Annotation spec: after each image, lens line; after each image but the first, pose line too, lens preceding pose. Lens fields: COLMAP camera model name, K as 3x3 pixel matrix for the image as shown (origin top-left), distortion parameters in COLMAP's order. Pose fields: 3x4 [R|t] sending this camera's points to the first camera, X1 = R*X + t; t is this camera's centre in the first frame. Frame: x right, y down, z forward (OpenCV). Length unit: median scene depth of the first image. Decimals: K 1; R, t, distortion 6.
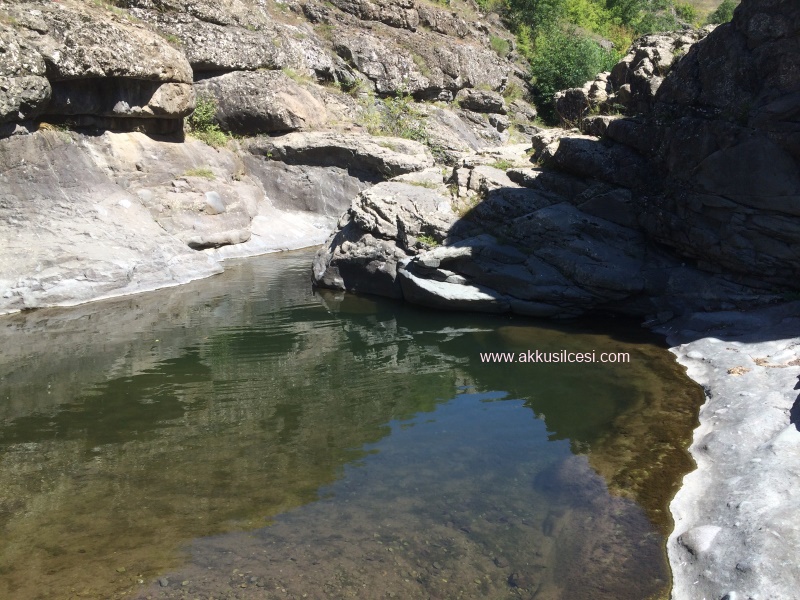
lens RADIAL K [[684.4, 0, 402.9], [0, 684.4, 300.4], [0, 0, 1]] dist [0.077207, -0.102254]
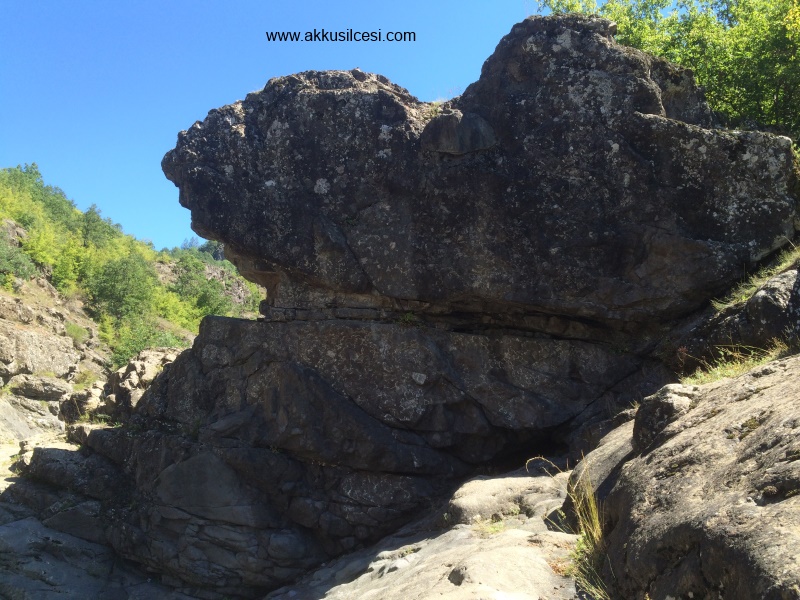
lens RADIAL K [[684.4, 0, 401.8], [0, 684.4, 301.3], [0, 0, 1]] dist [0.077207, -0.102254]
pose [[0.857594, 0.101242, 0.504265, 0.129282], [0.104413, 0.925749, -0.363438, -0.016702], [-0.503618, 0.364333, 0.783346, -0.063690]]
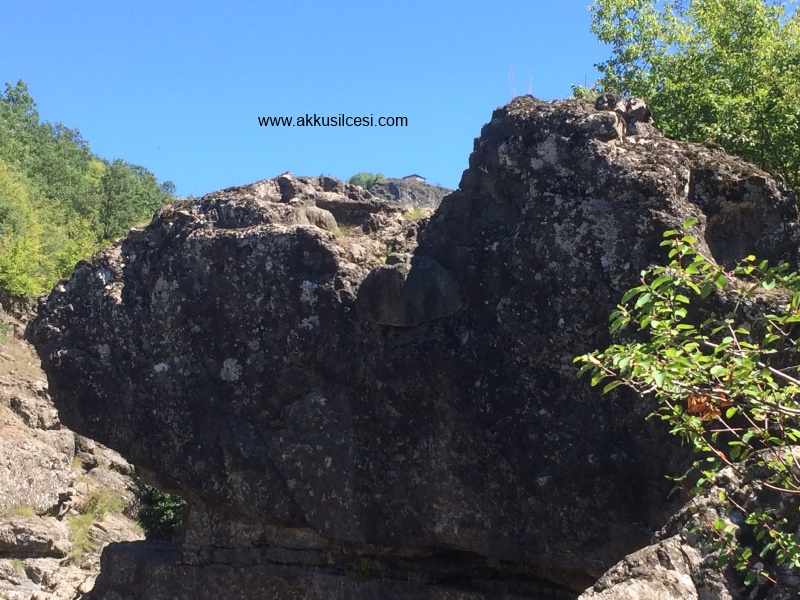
lens RADIAL K [[1417.2, 0, 402.9], [0, 1417.2, 297.6], [0, 0, 1]] dist [0.058411, 0.000000]
pose [[0.959042, 0.043062, 0.279971, 0.237074], [0.067404, 0.925294, -0.373212, -0.063439], [-0.275127, 0.376797, 0.884494, -0.415262]]
